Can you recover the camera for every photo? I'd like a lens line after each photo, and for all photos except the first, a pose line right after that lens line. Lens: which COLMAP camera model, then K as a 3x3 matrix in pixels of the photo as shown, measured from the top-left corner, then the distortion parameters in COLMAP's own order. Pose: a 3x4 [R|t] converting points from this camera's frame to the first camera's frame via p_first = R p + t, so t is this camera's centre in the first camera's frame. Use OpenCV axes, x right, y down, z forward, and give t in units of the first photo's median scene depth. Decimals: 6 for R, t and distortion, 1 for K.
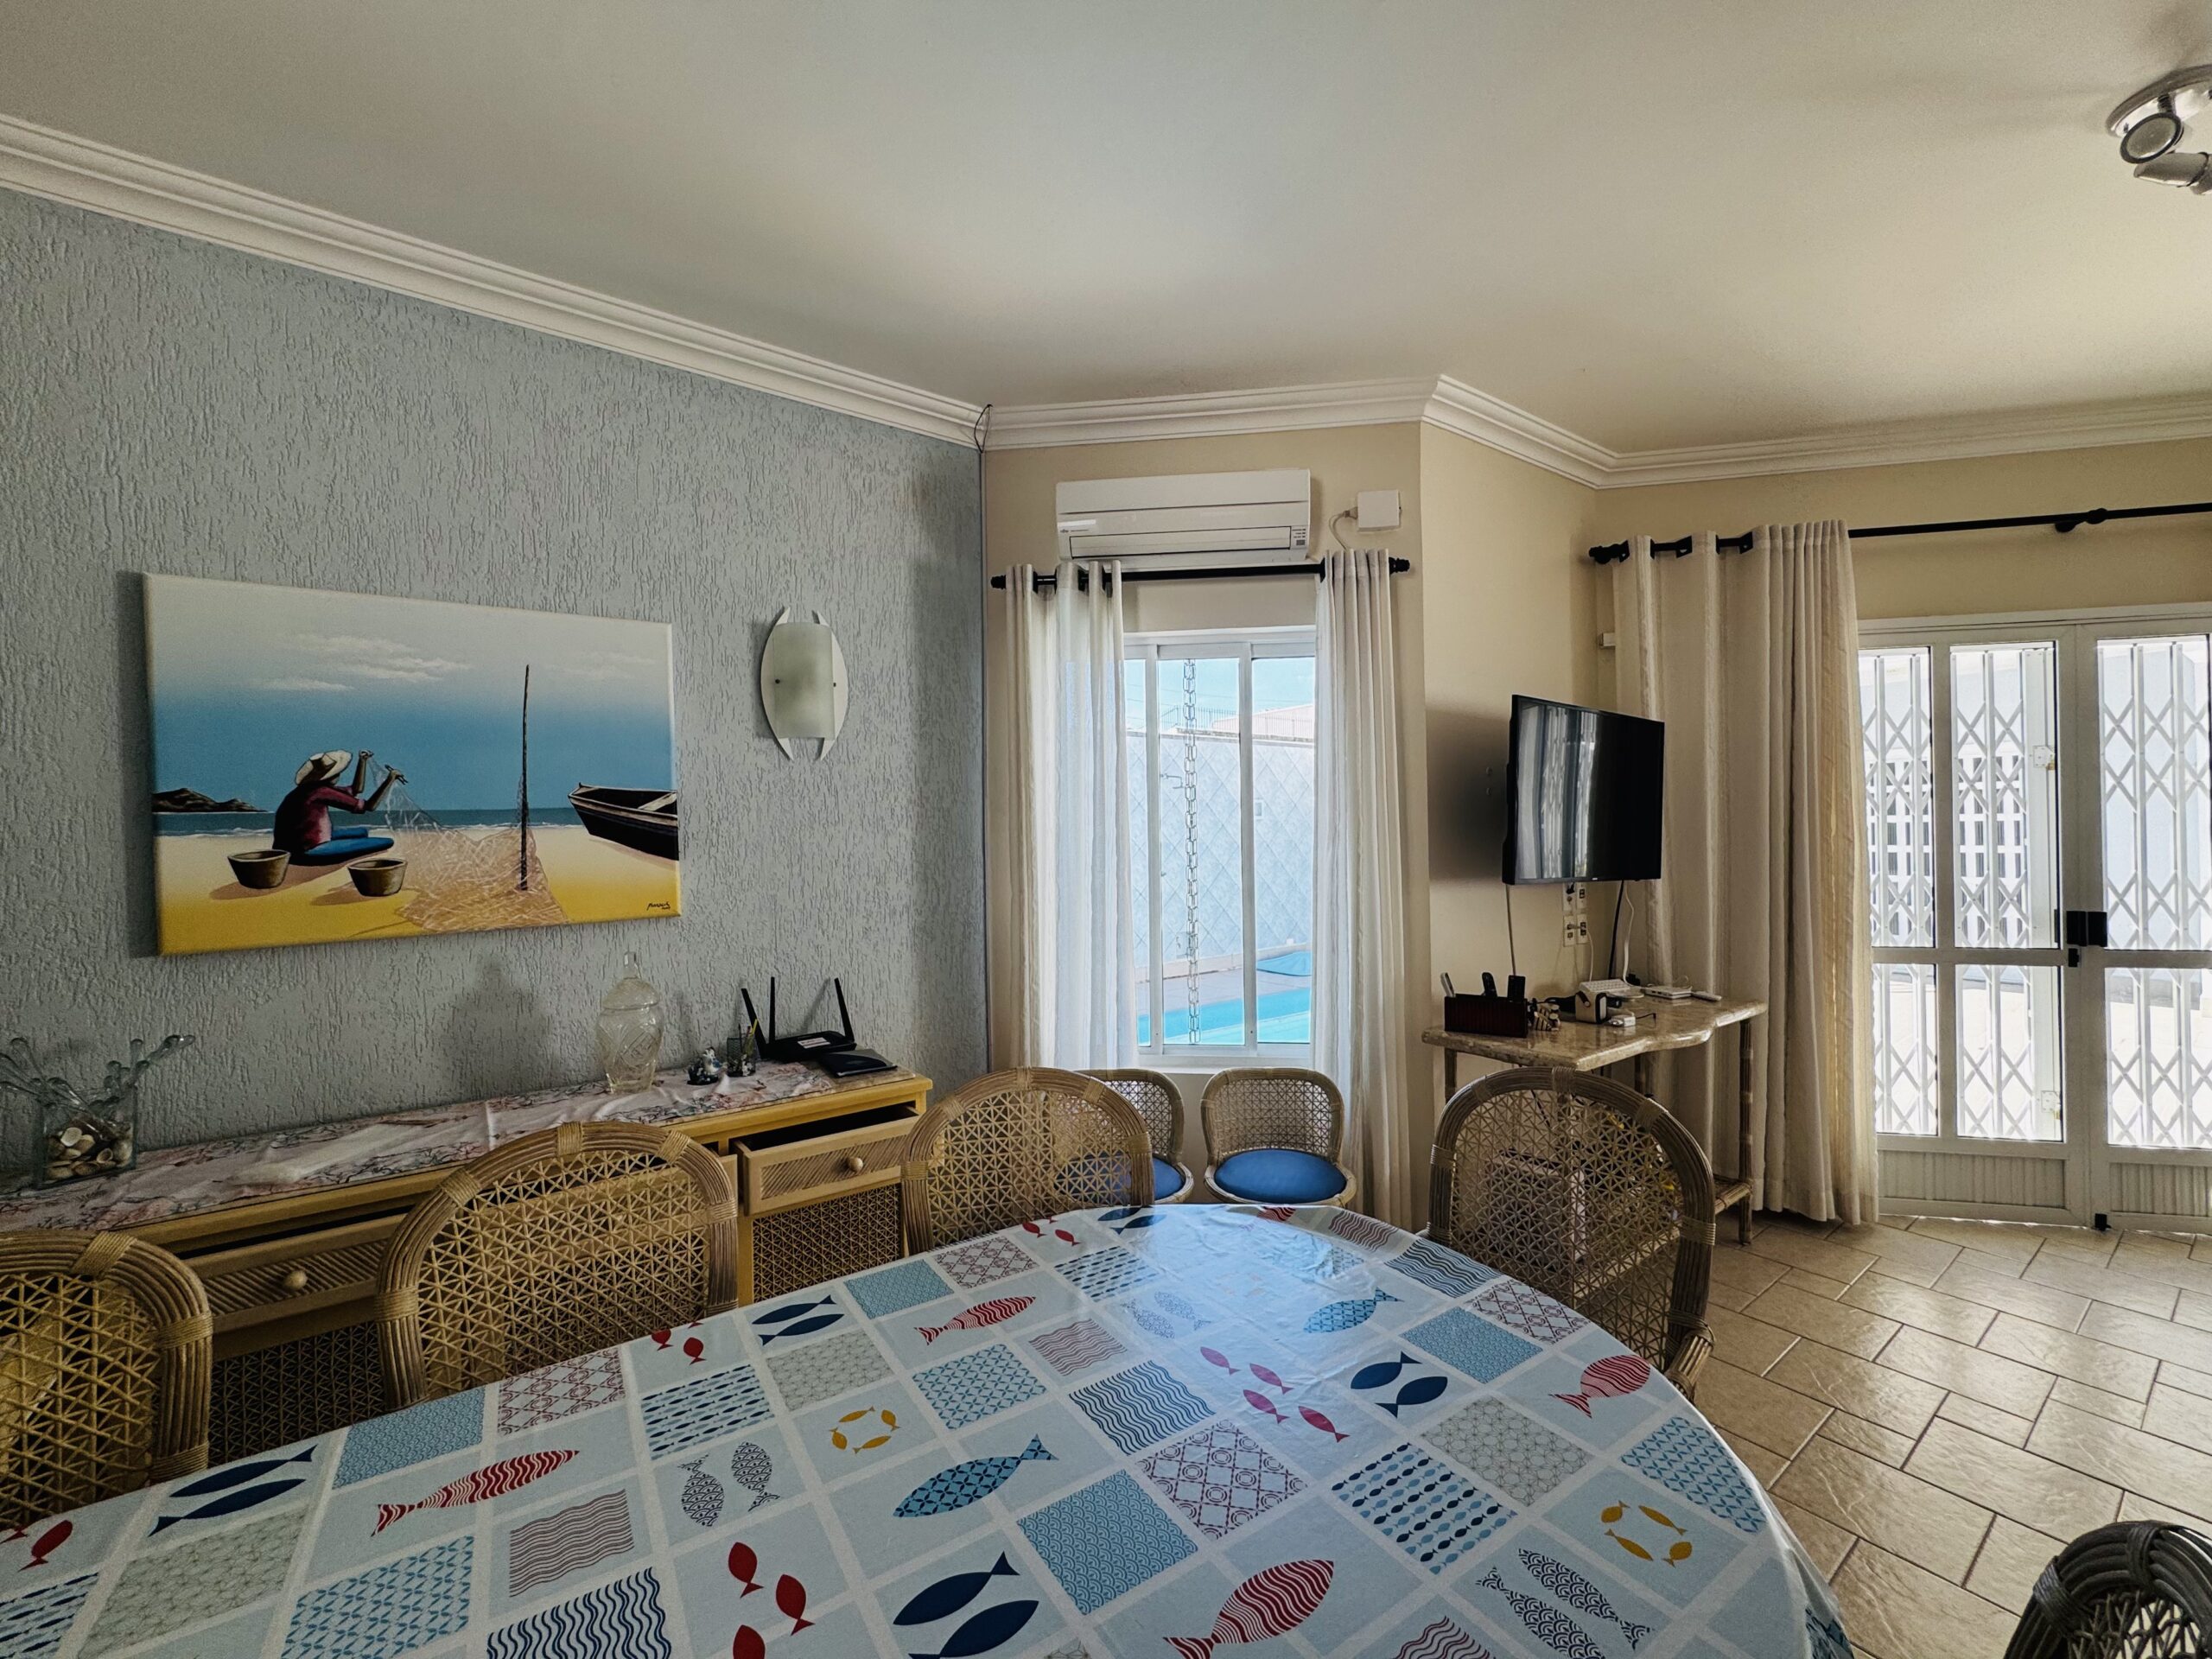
lens RADIAL K [[882.1, 0, 1106.8], [0, 882.1, 827.9], [0, 0, 1]] dist [-0.002564, 0.000148]
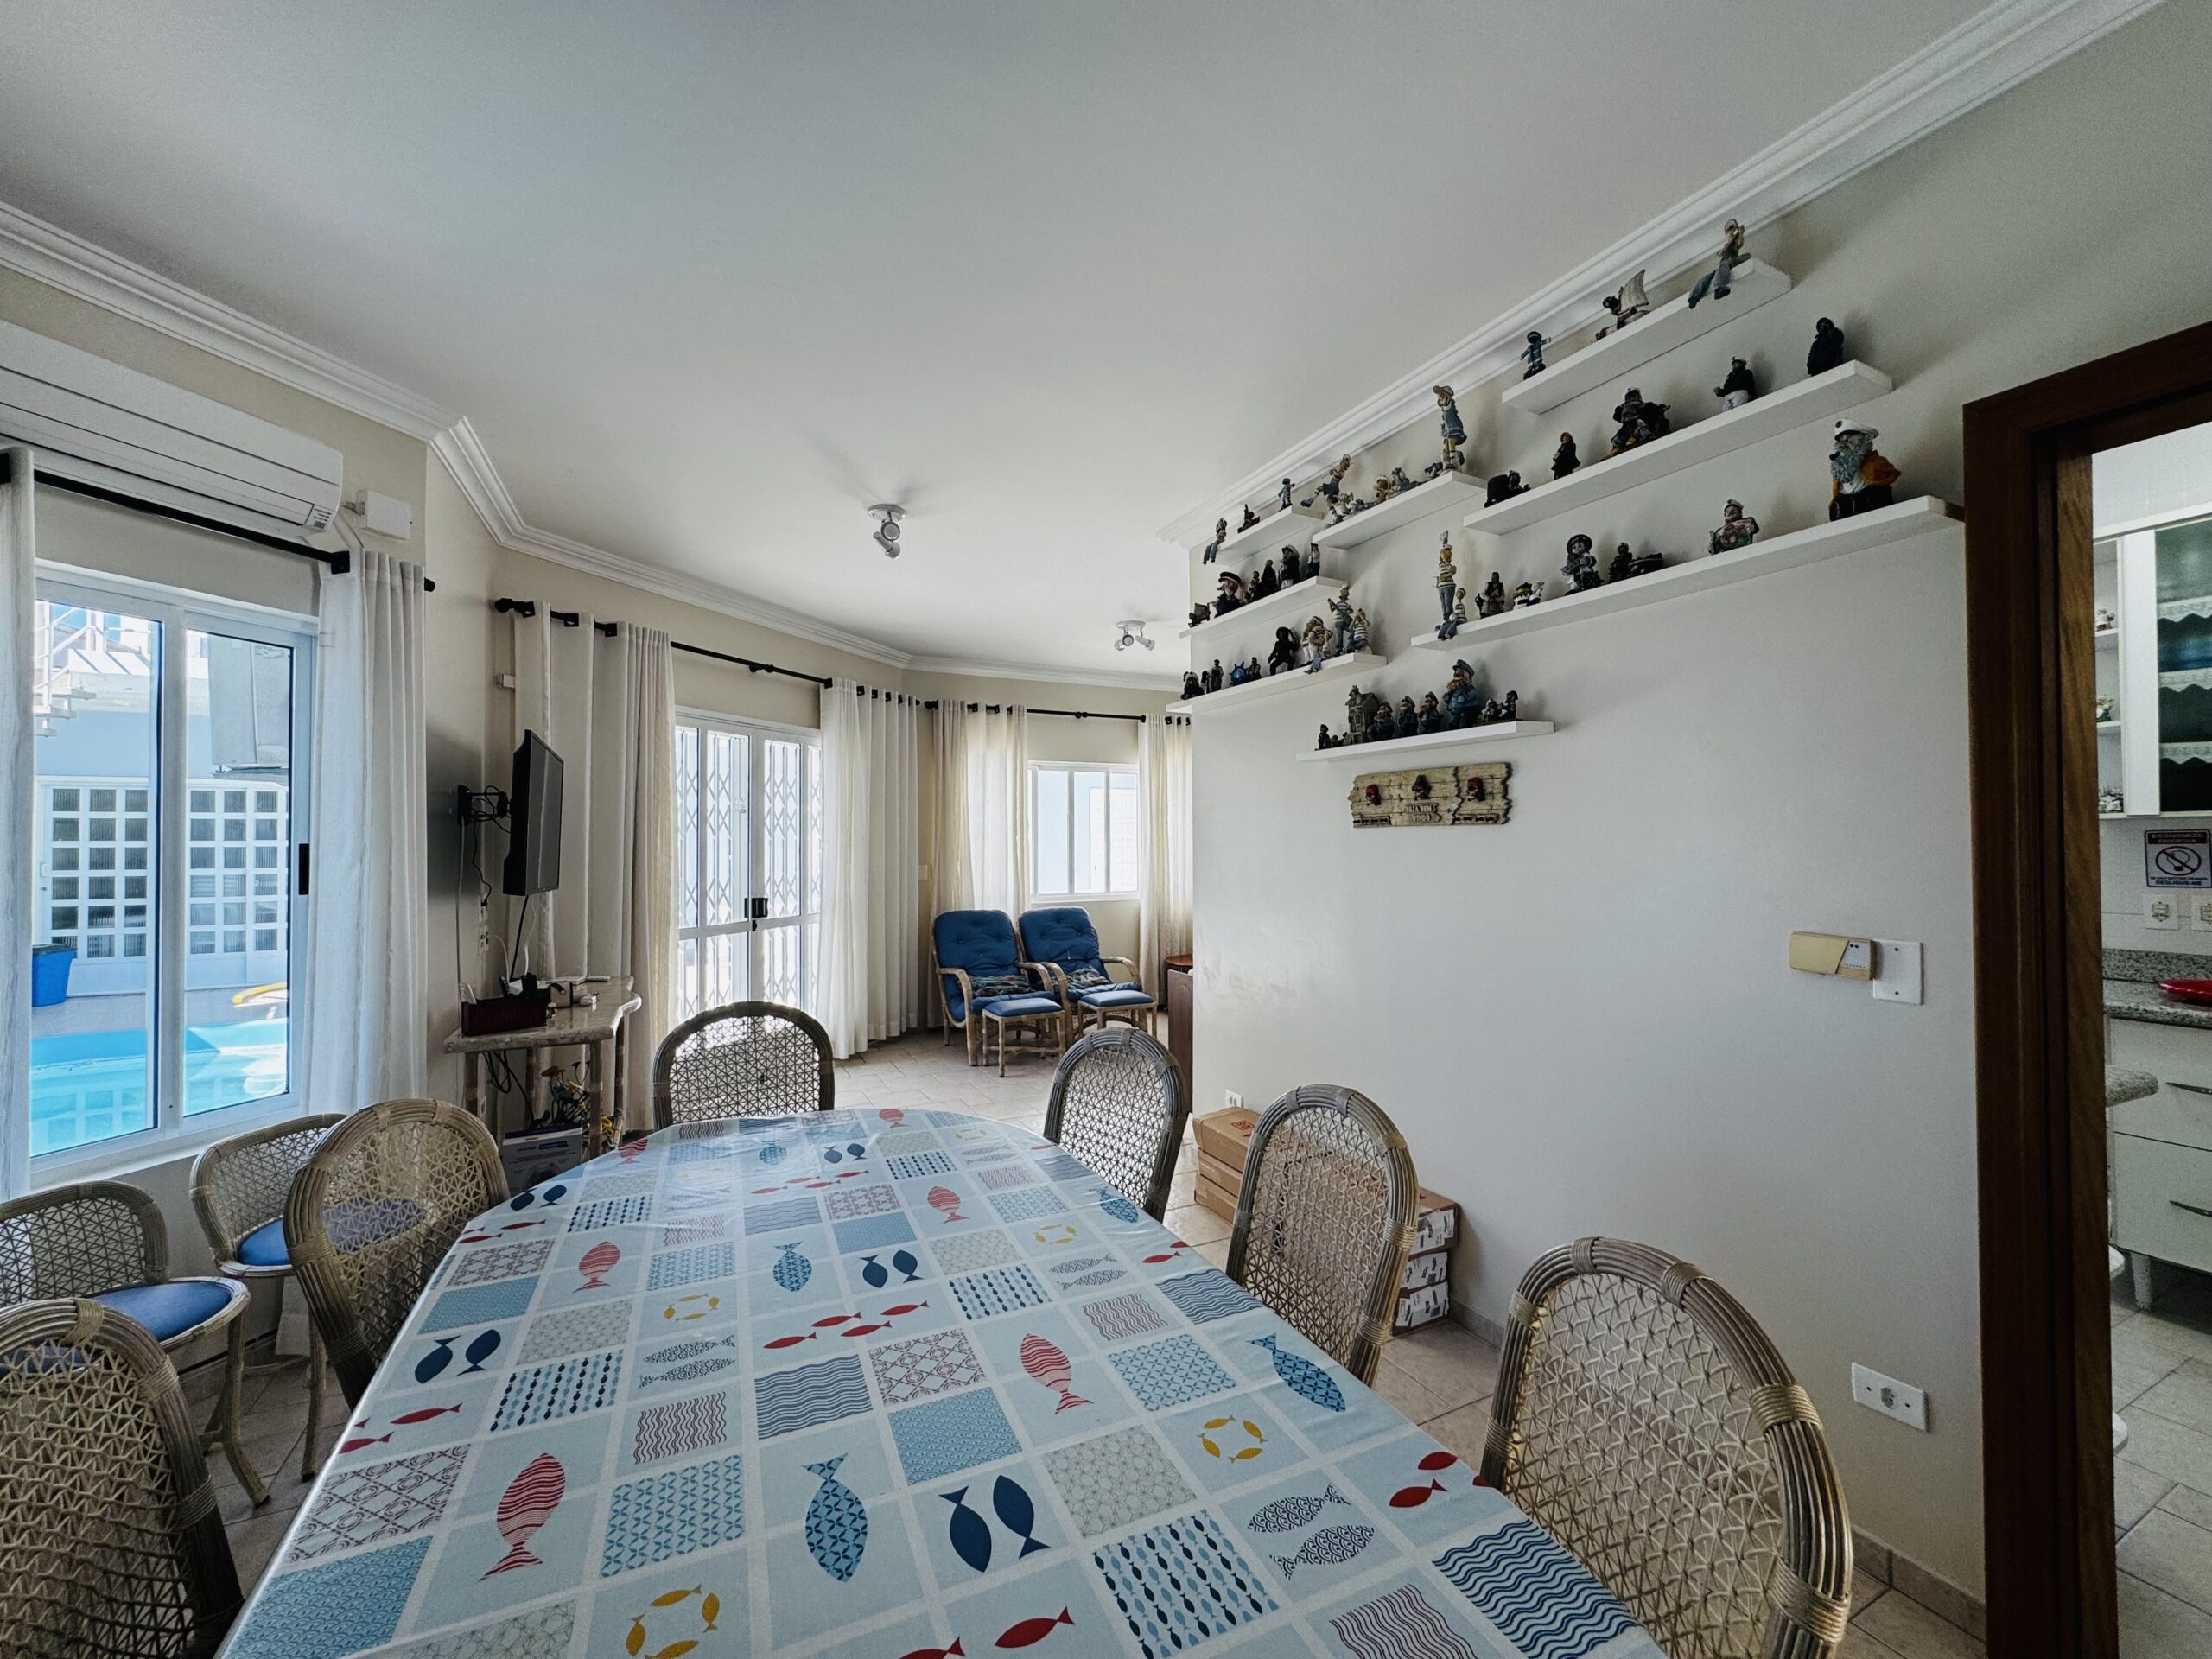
lens RADIAL K [[882.1, 0, 1106.8], [0, 882.1, 827.9], [0, 0, 1]] dist [-0.002564, 0.000148]
pose [[0.163940, 0.027382, 0.986090, -0.458209], [-0.003278, 0.999624, -0.027213, 0.004526], [-0.986465, 0.001229, 0.163968, 0.059043]]
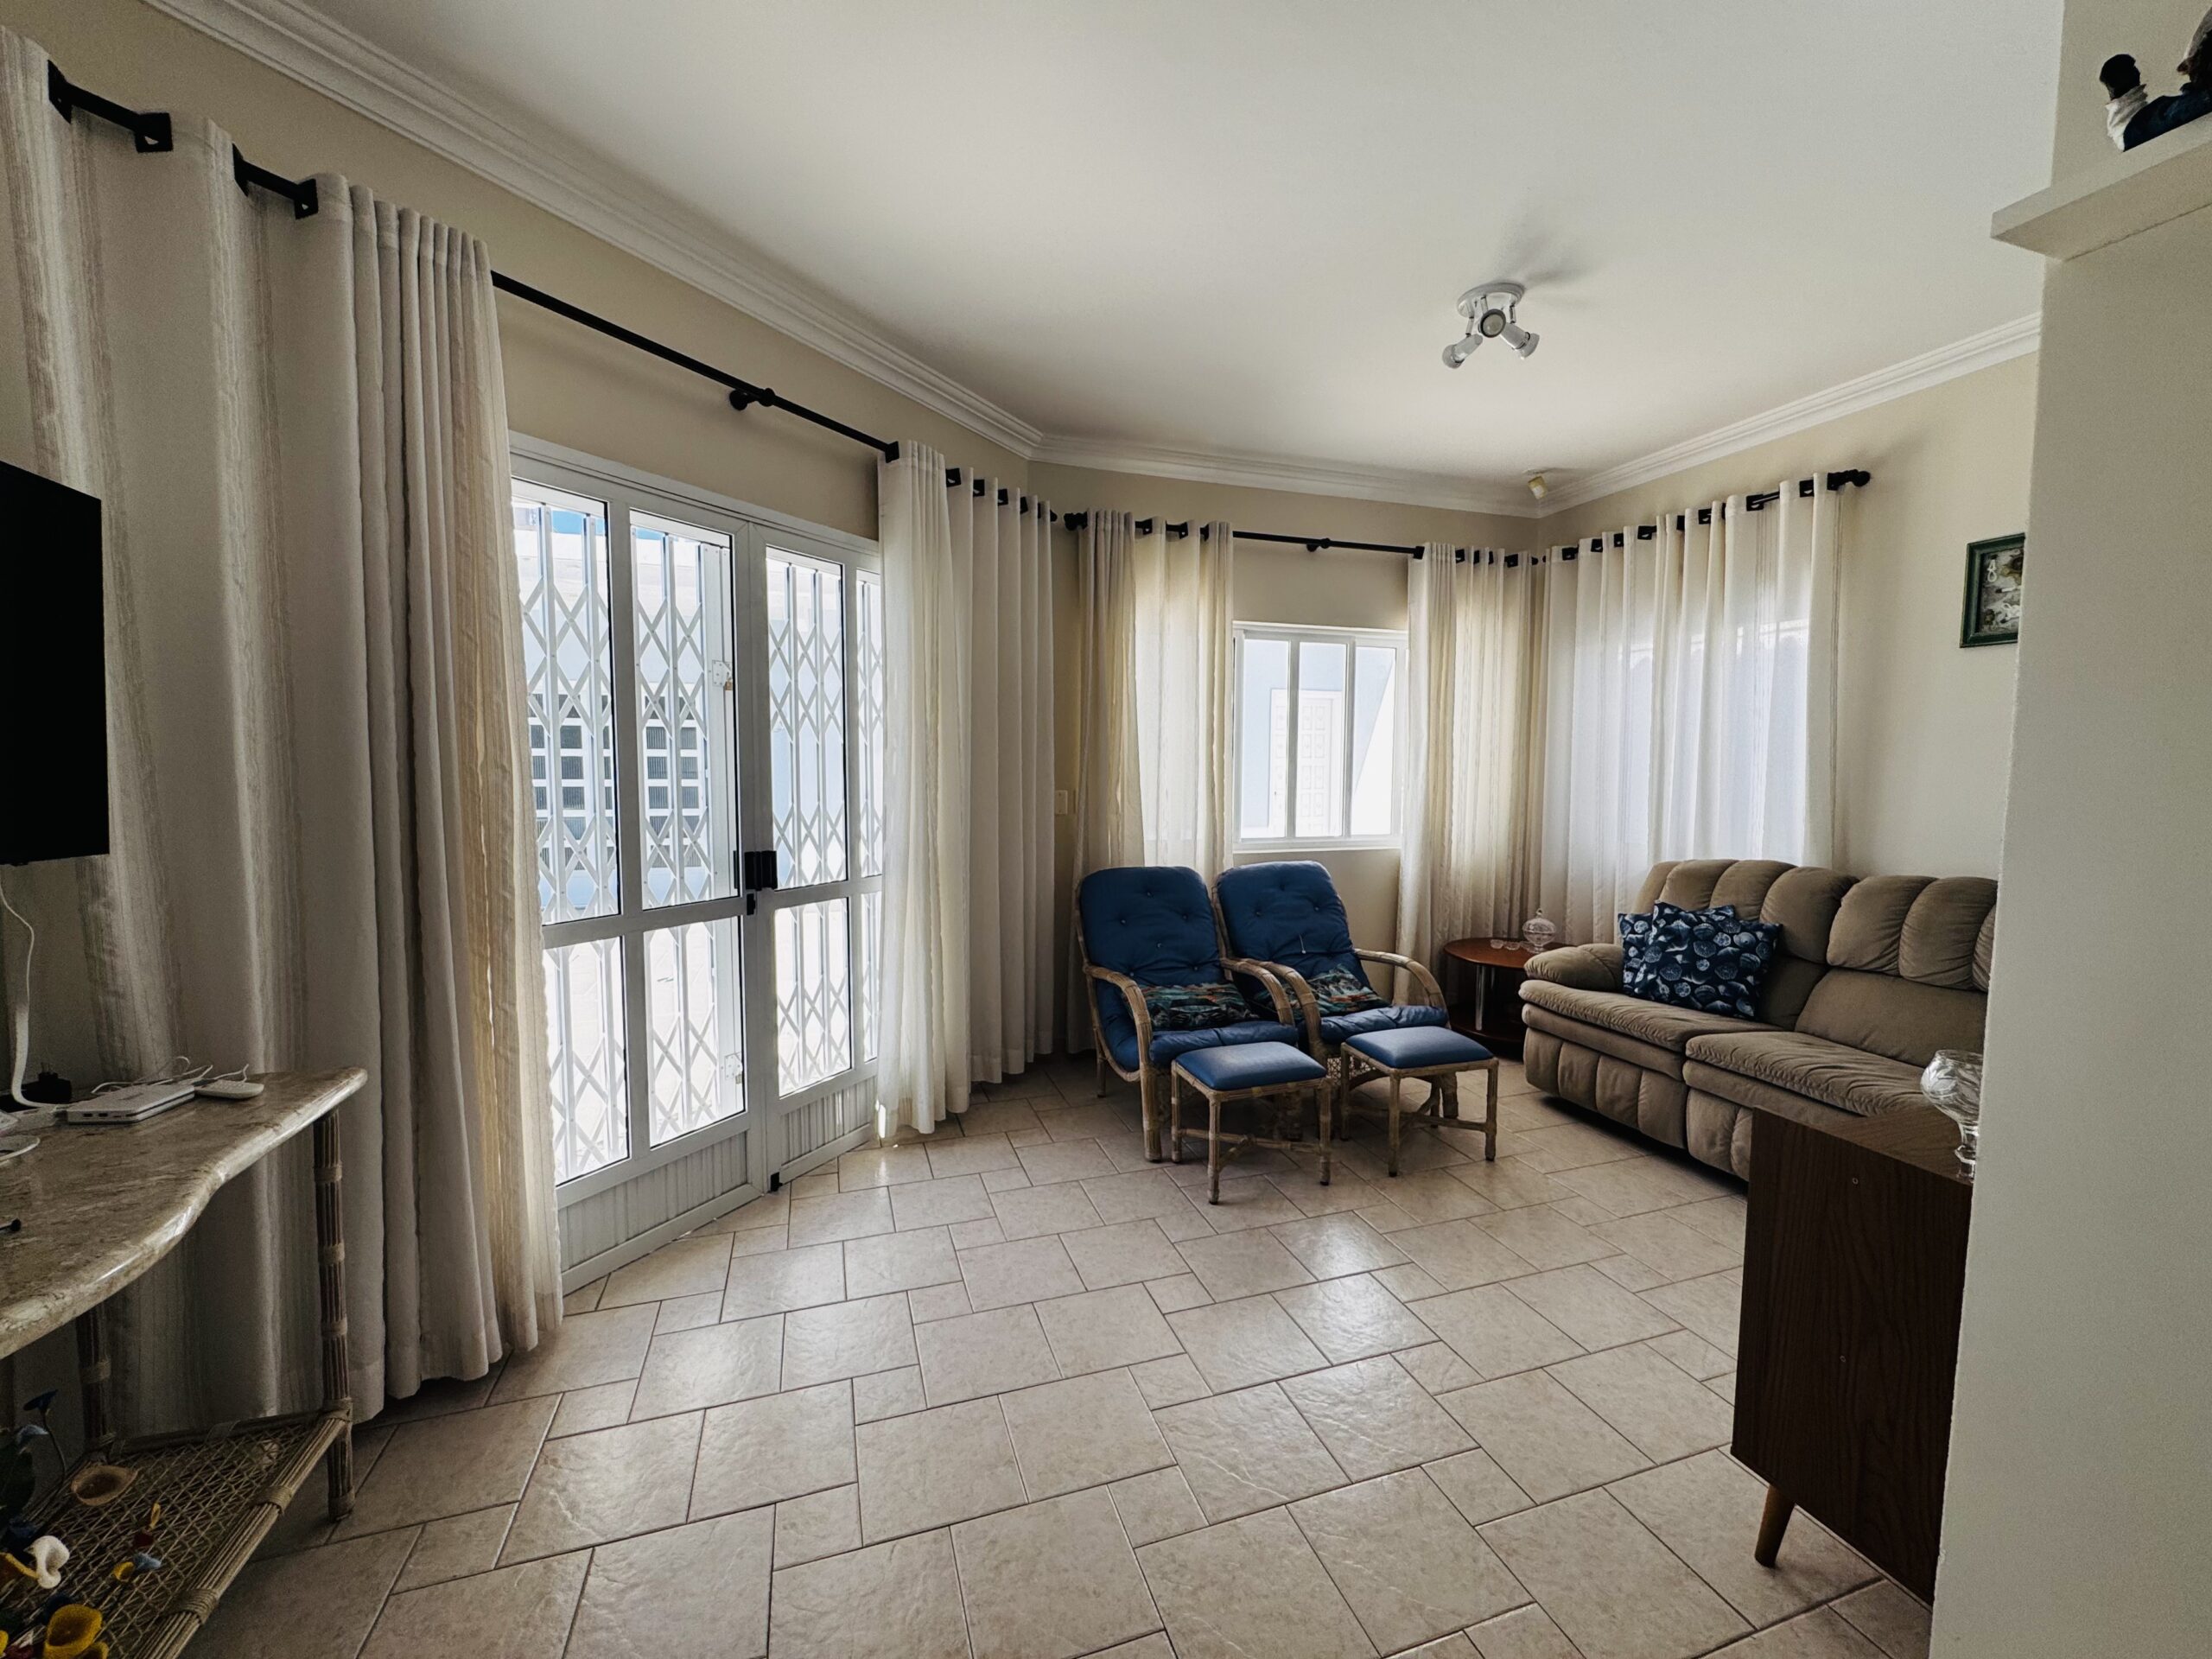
lens RADIAL K [[890.9, 0, 1117.9], [0, 890.9, 826.6], [0, 0, 1]] dist [-0.002619, -0.000093]
pose [[0.296183, -0.055043, 0.953544, 0.358076], [-0.014564, 0.997962, 0.062131, 0.008390], [-0.955020, -0.032290, 0.294777, 0.385308]]
